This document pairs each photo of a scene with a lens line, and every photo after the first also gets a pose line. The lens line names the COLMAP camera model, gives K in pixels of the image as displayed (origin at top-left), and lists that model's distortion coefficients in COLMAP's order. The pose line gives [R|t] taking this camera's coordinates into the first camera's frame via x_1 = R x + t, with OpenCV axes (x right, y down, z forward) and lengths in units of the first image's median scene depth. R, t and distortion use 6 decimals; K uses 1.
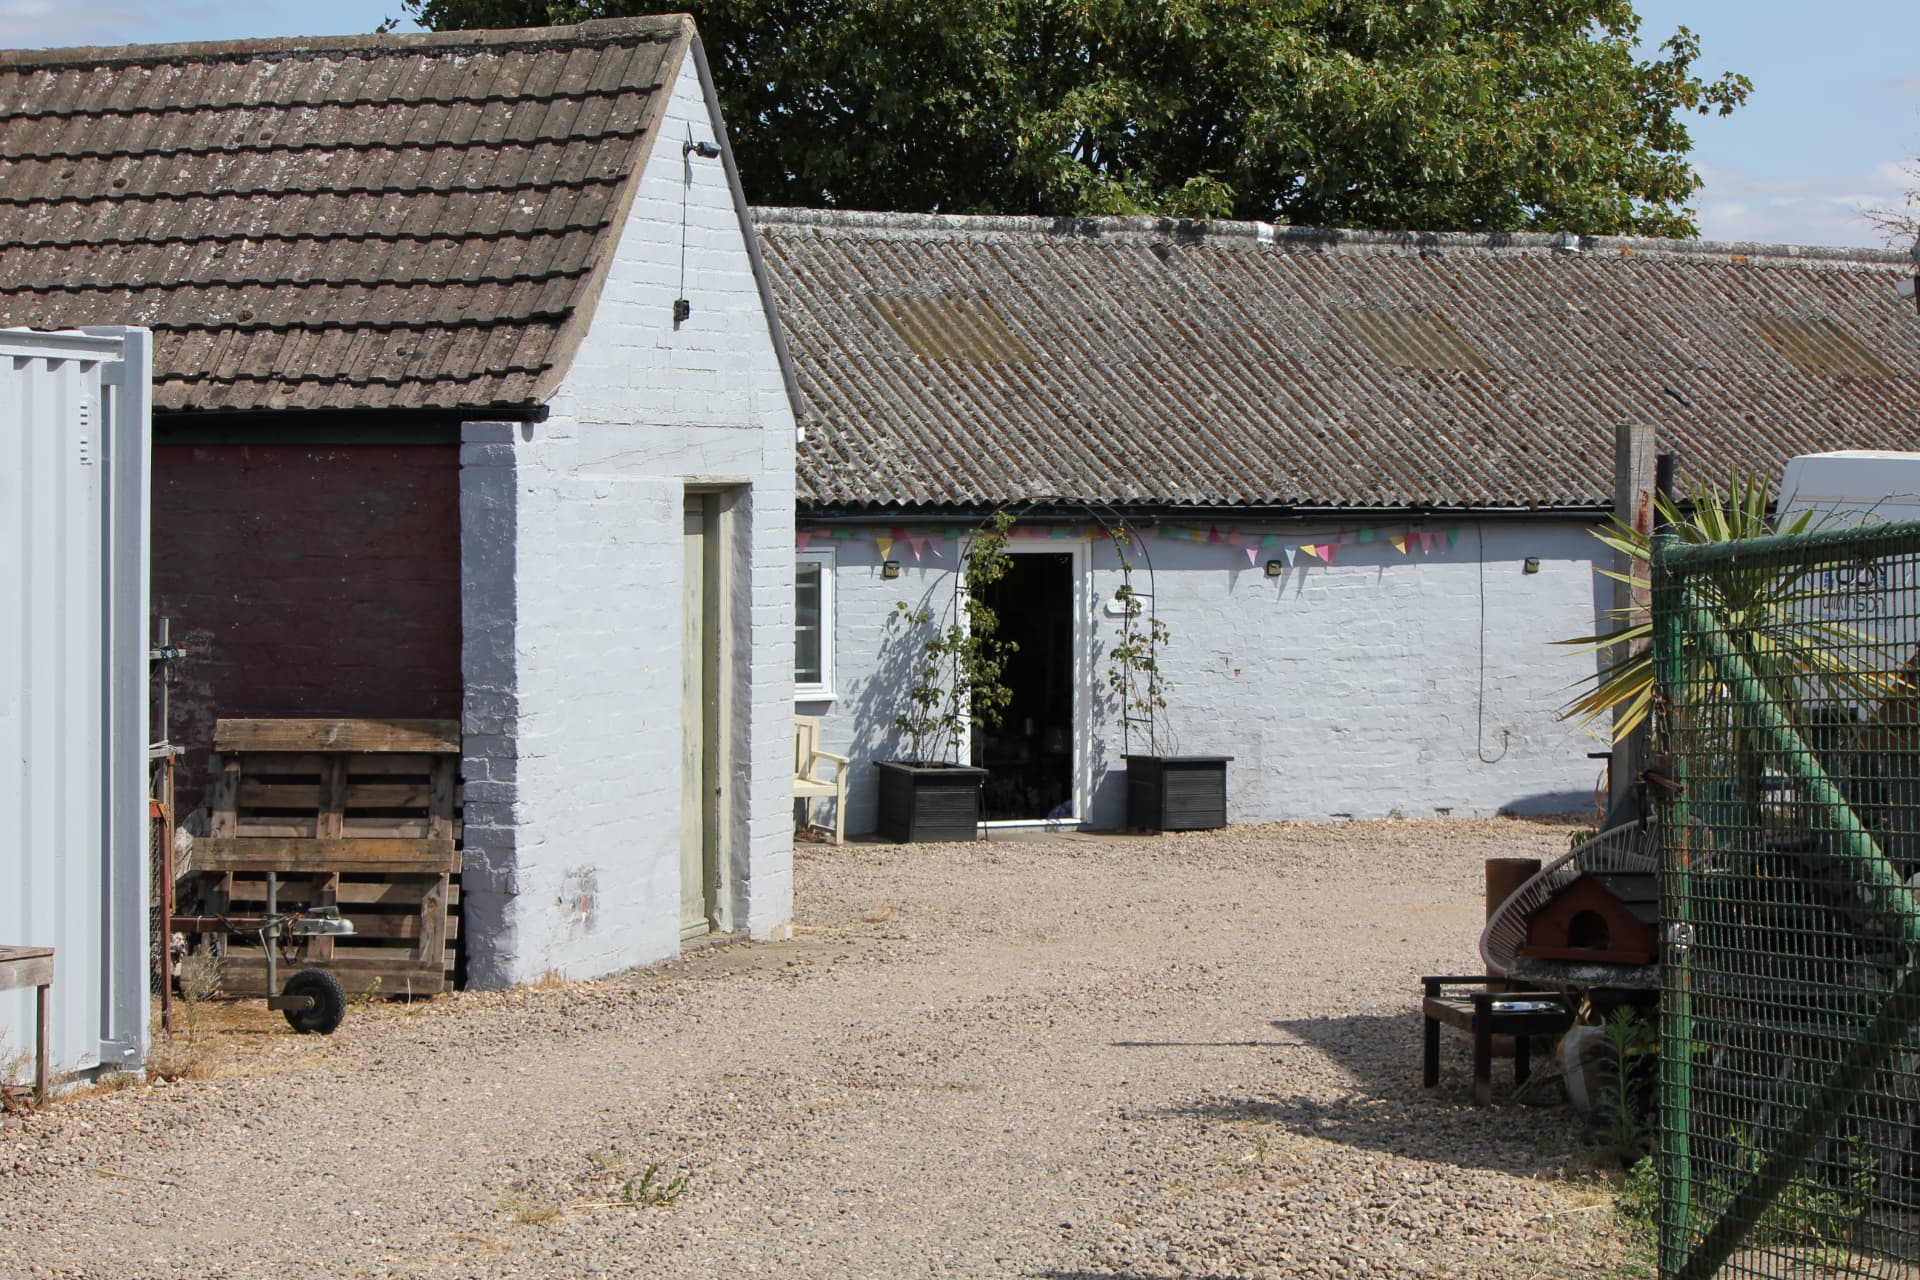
lens RADIAL K [[5505.4, 0, 960.0], [0, 5505.4, 640.0], [0, 0, 1]] dist [-0.411556, 0.128500]
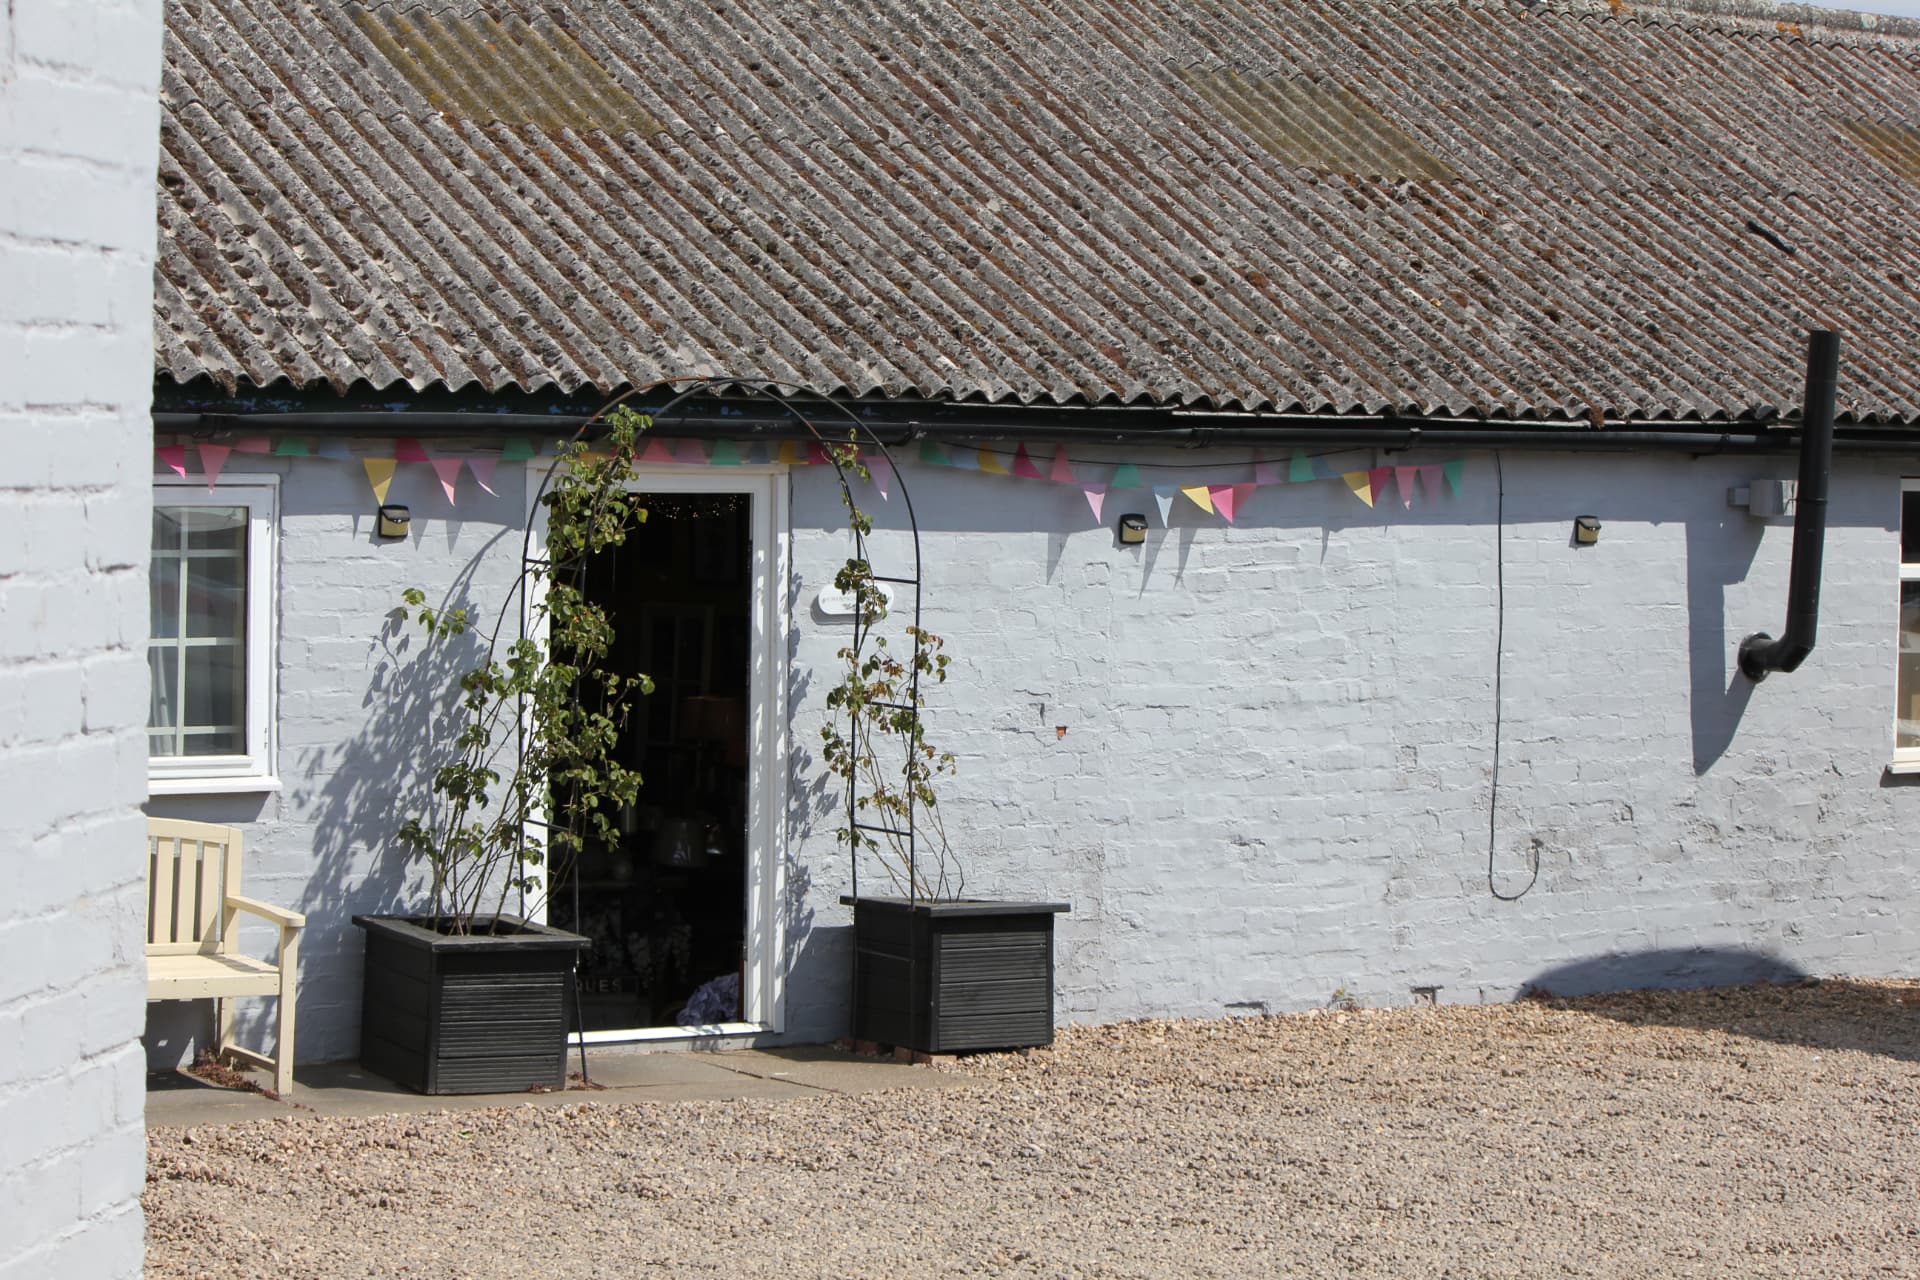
lens RADIAL K [[5505.4, 0, 960.0], [0, 5505.4, 640.0], [0, 0, 1]] dist [-0.411556, 0.128500]
pose [[0.994561, 0.011240, 0.103546, -0.012191], [-0.012011, 0.999905, 0.006828, -0.006089], [-0.103459, -0.008034, 0.994601, 0.492022]]
